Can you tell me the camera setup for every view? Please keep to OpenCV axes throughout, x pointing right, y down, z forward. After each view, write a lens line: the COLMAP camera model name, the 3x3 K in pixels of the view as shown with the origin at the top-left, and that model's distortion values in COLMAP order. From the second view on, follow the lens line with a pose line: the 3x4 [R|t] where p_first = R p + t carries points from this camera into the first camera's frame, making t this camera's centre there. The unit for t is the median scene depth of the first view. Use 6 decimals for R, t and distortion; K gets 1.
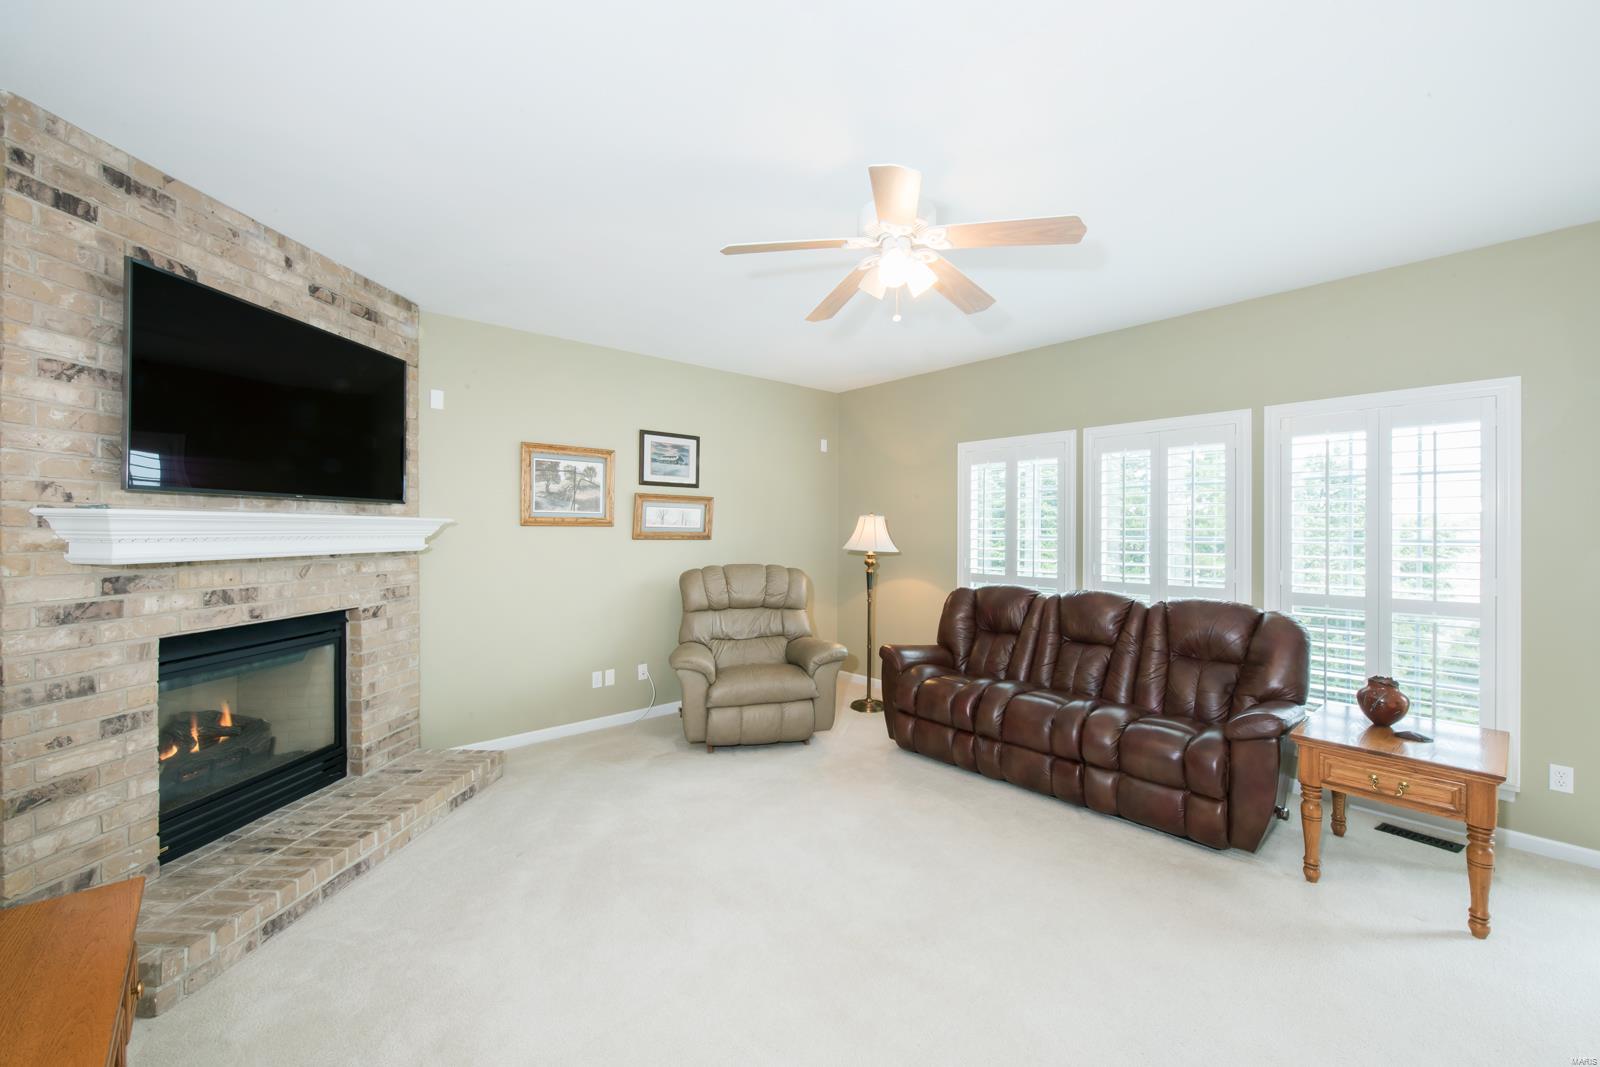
lens RADIAL K [[648.7, 0, 824.7], [0, 648.7, 530.3], [0, 0, 1]] dist [0.001084, -0.001852]
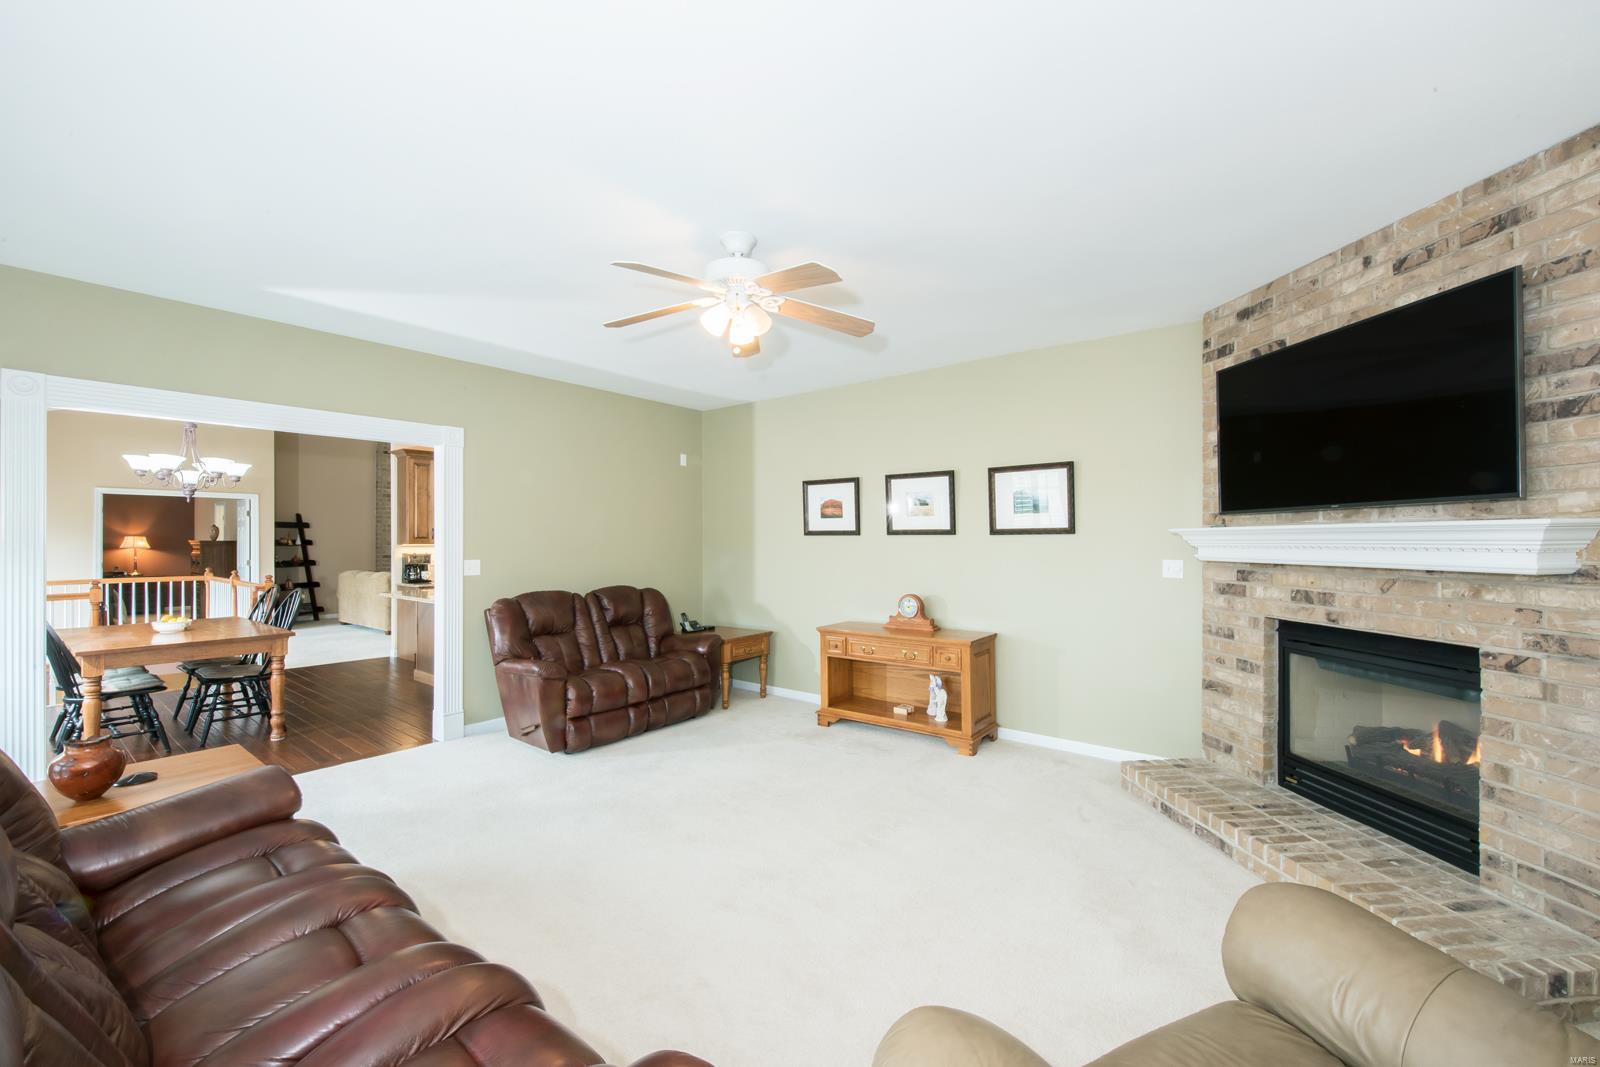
lens RADIAL K [[648.7, 0, 796.2], [0, 648.7, 539.1], [0, 0, 1]] dist [0.001084, -0.001852]
pose [[-0.990784, -0.001591, -0.135443, 0.152976], [-0.001322, 0.999997, -0.002073, 0.001608], [0.135446, -0.001875, -0.990783, 1.985618]]
